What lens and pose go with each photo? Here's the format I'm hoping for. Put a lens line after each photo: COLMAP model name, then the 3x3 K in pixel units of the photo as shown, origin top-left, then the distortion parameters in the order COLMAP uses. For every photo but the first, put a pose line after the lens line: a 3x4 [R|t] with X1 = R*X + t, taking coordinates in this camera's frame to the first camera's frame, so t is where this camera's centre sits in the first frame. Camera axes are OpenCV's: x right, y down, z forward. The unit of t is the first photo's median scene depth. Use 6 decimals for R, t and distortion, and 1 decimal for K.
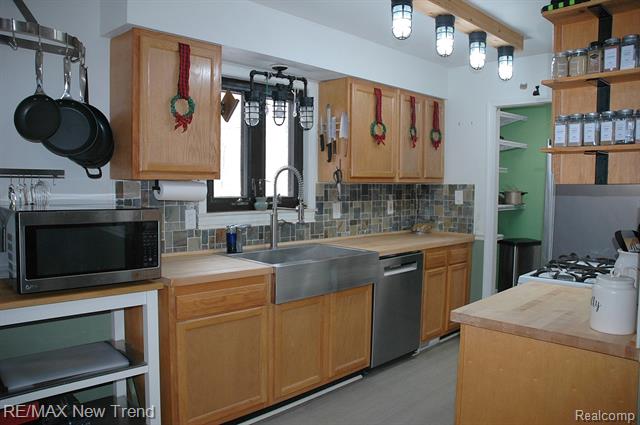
lens RADIAL K [[502.8, 0, 324.1], [0, 502.8, 220.4], [0, 0, 1]] dist [-0.155988, 0.117139]
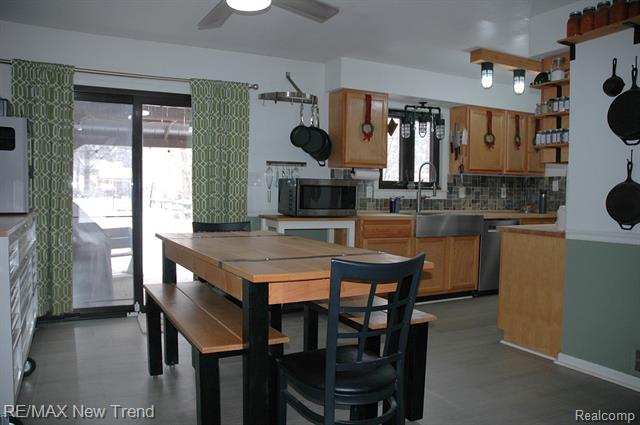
lens RADIAL K [[502.8, 0, 317.3], [0, 502.8, 216.6], [0, 0, 1]] dist [-0.155988, 0.117139]
pose [[0.945822, 0.020289, -0.324051, 0.139176], [-0.028198, 0.999408, -0.019727, 0.133353], [0.323459, 0.027796, 0.945834, -0.770069]]
